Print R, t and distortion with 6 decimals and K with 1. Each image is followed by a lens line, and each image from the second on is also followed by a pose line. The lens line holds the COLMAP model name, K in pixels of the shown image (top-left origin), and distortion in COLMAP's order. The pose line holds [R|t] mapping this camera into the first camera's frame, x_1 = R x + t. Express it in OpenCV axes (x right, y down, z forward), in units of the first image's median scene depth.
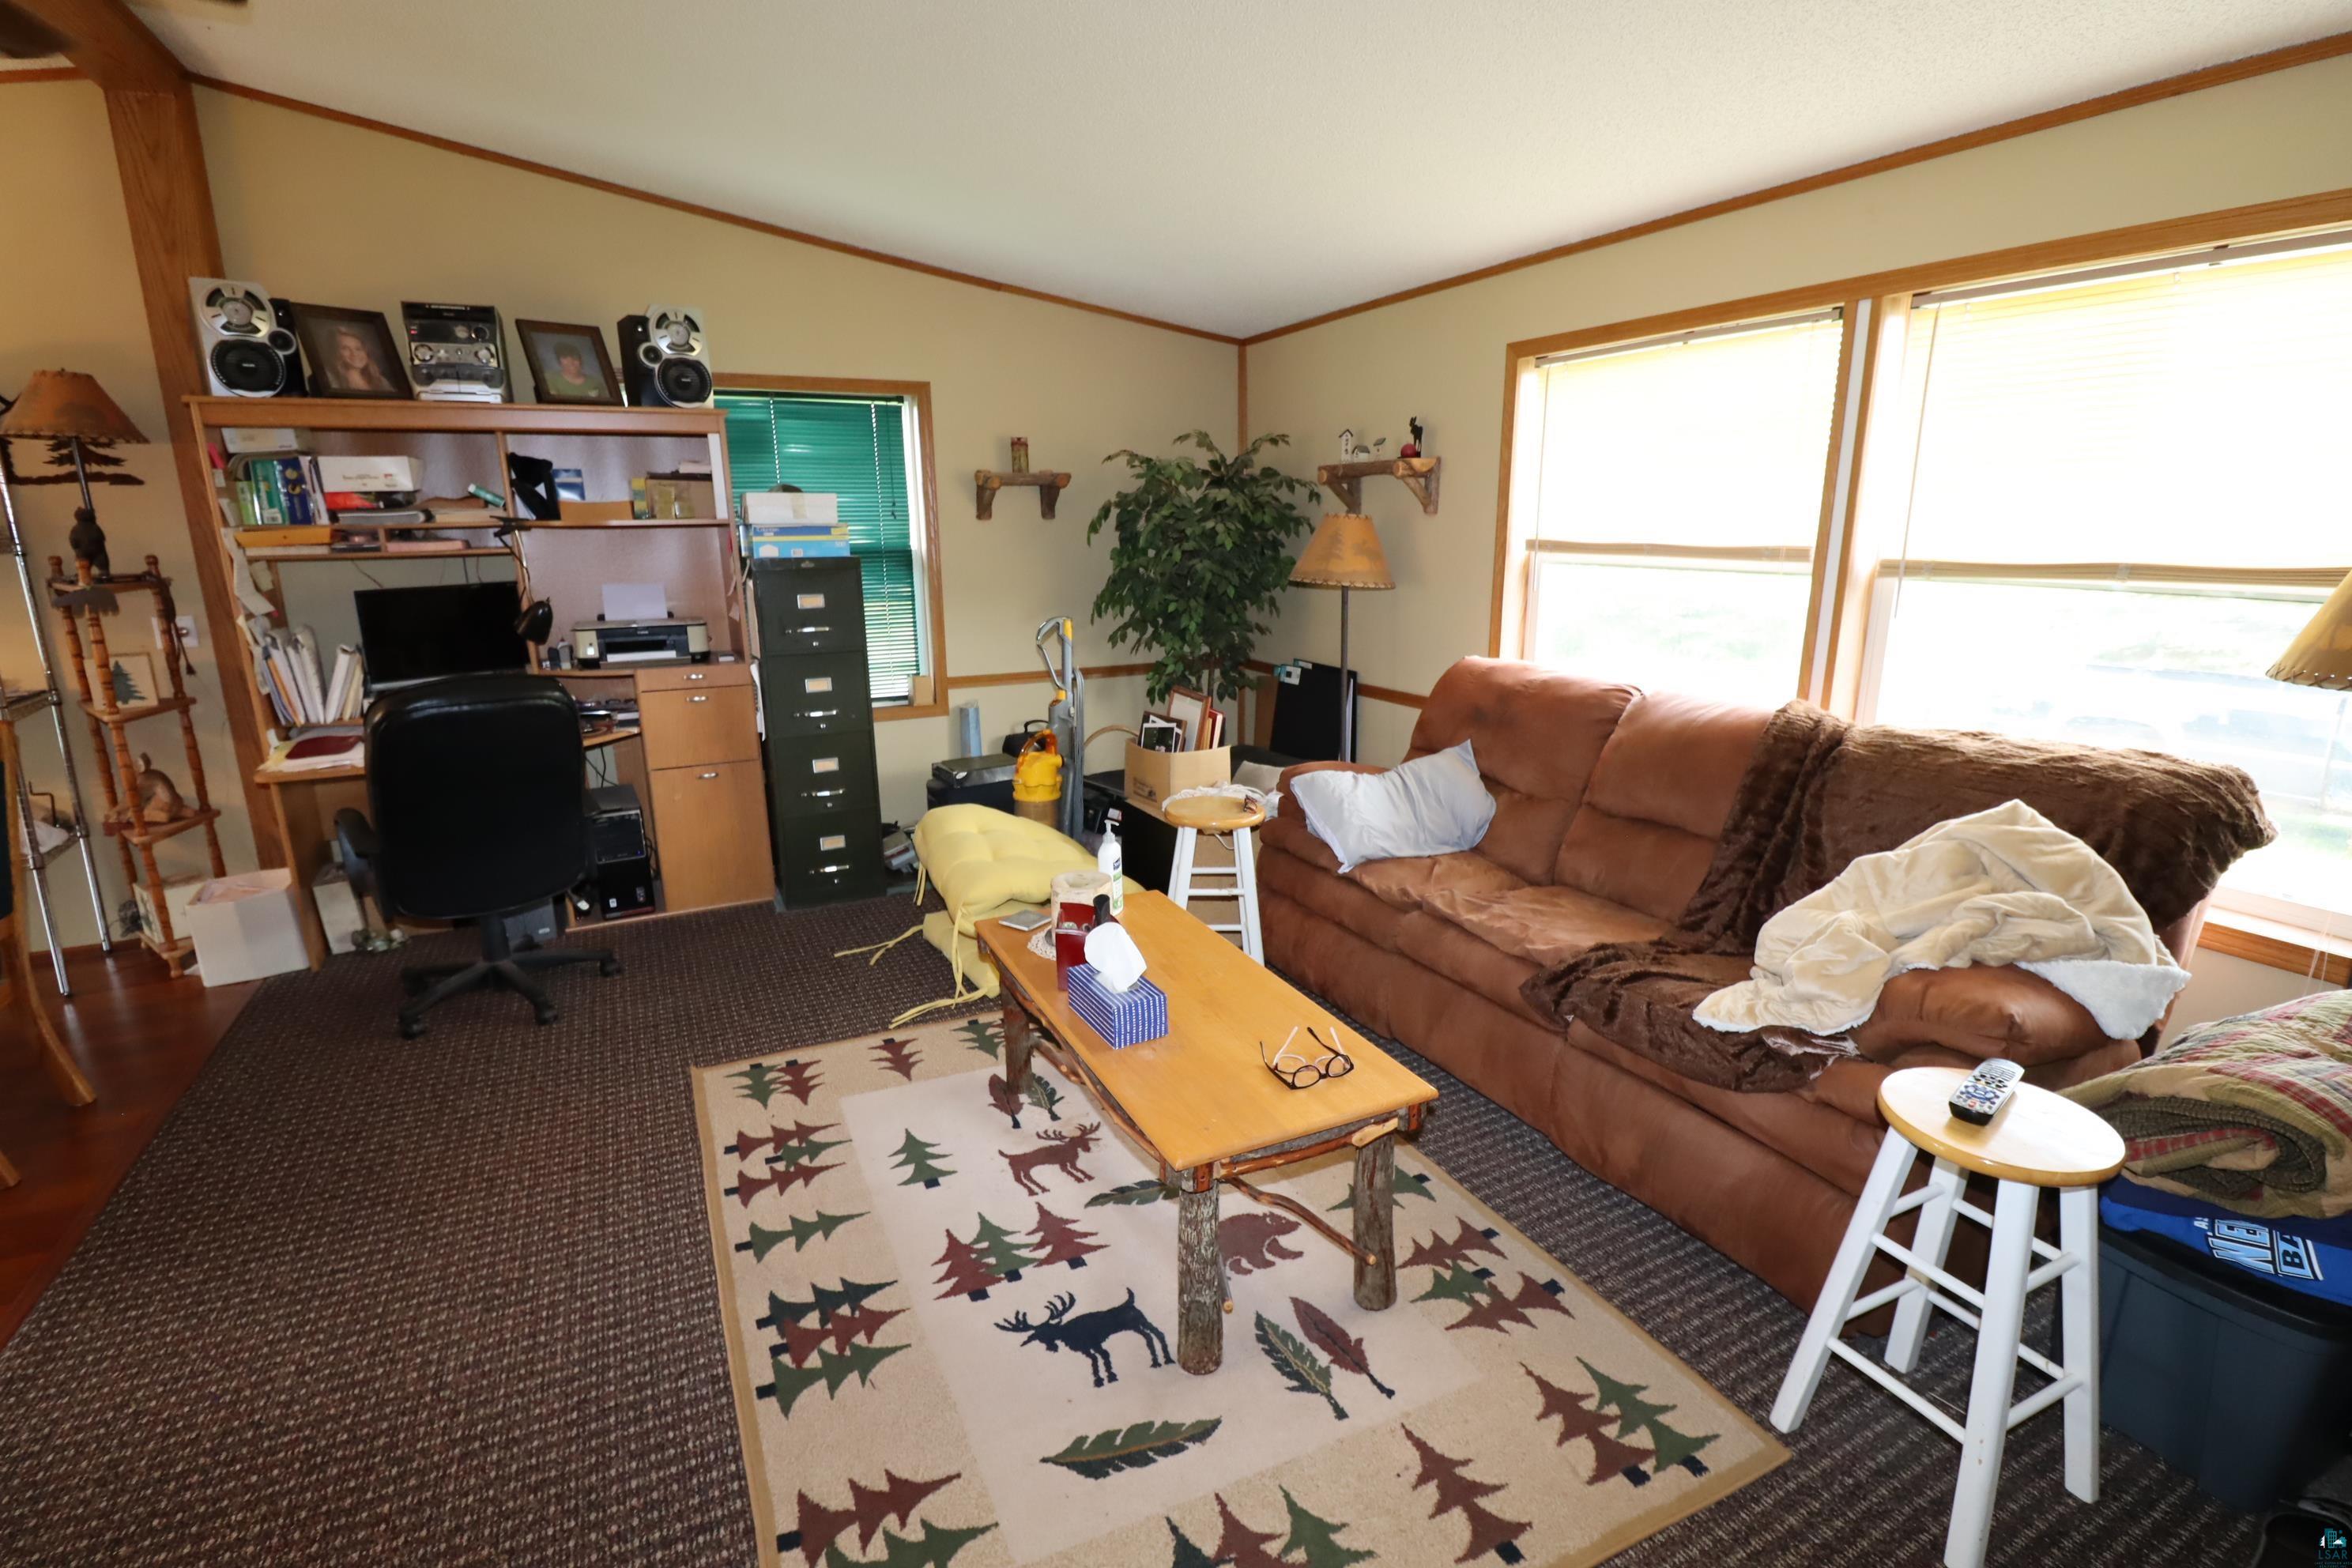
lens RADIAL K [[1098.7, 0, 1187.0], [0, 1098.7, 783.7], [0, 0, 1]] dist [0.002815, -0.014818]
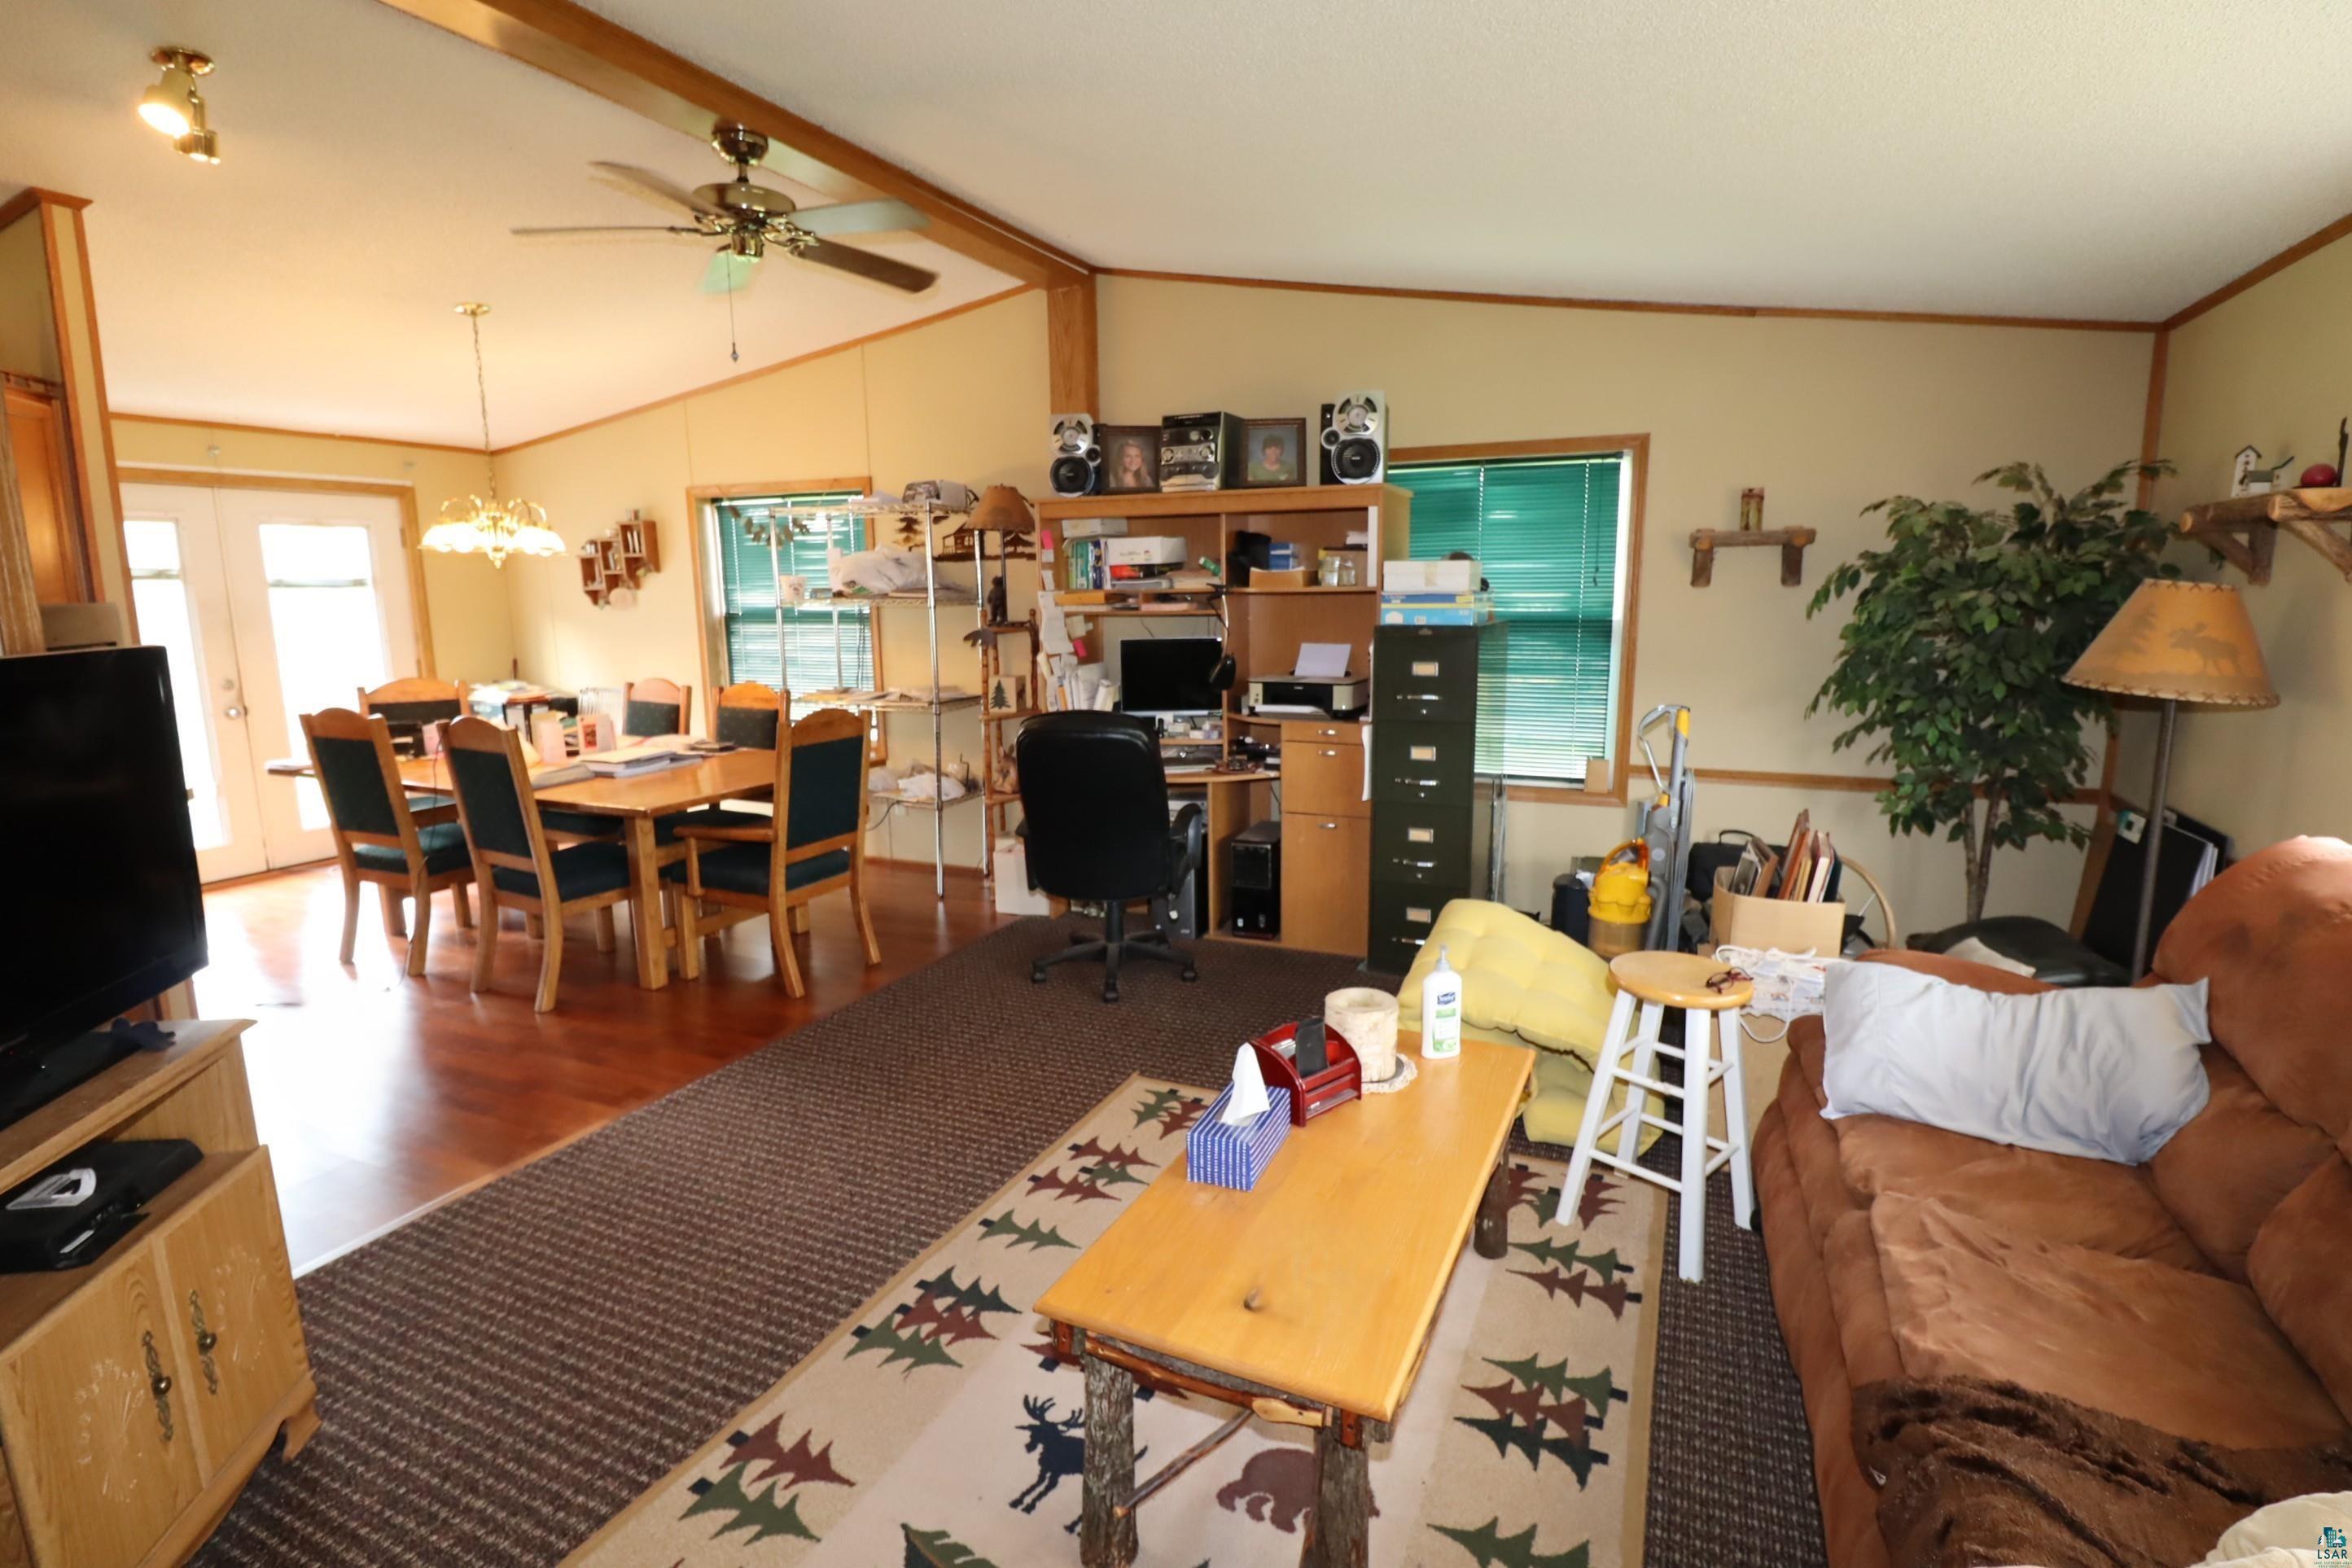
lens RADIAL K [[1128.2, 0, 1176.0], [0, 1128.2, 784.0], [0, 0, 1]] dist [0.003626, -0.014280]
pose [[0.629666, 0.136145, -0.764843, 0.332119], [-0.180666, 0.983193, 0.026277, -0.054780], [0.755566, 0.121636, 0.643680, 0.206470]]
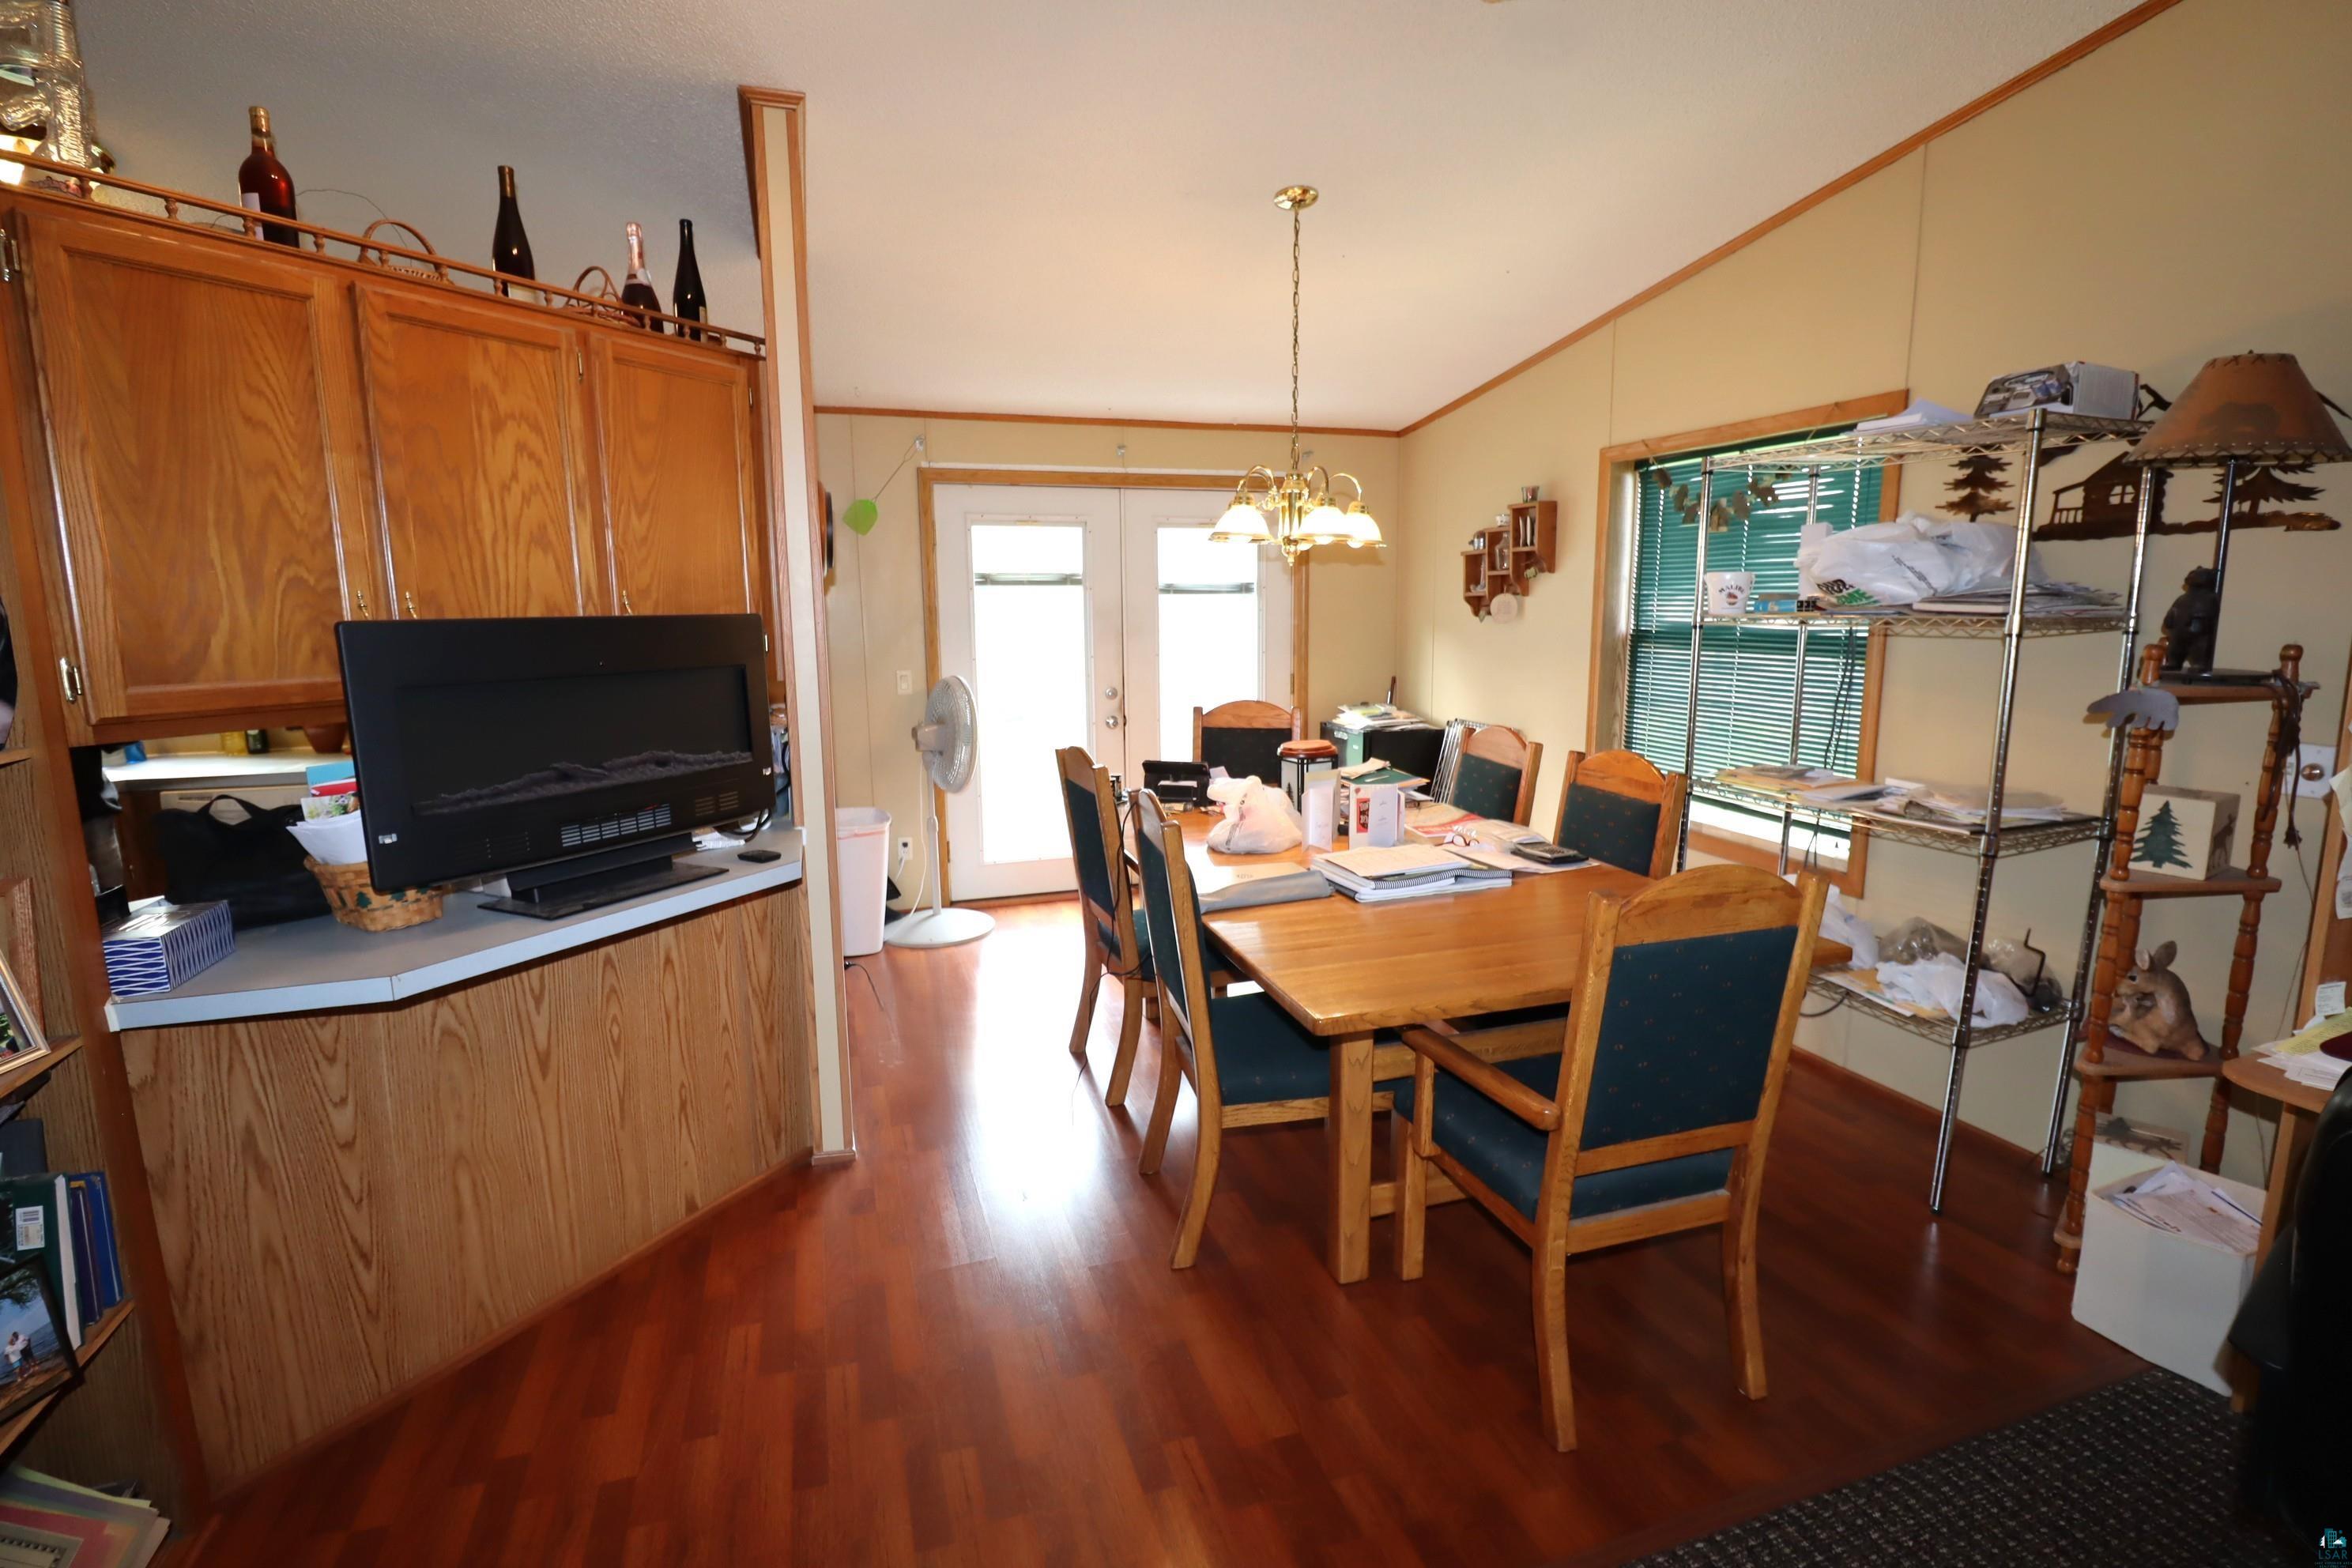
lens RADIAL K [[1098.7, 0, 1187.0], [0, 1098.7, 783.7], [0, 0, 1]] dist [0.002815, -0.014818]
pose [[-0.141217, 0.172406, -0.974851, -0.257484], [-0.224937, 0.953376, 0.201192, -0.116353], [0.964086, 0.247692, -0.095852, 0.471407]]
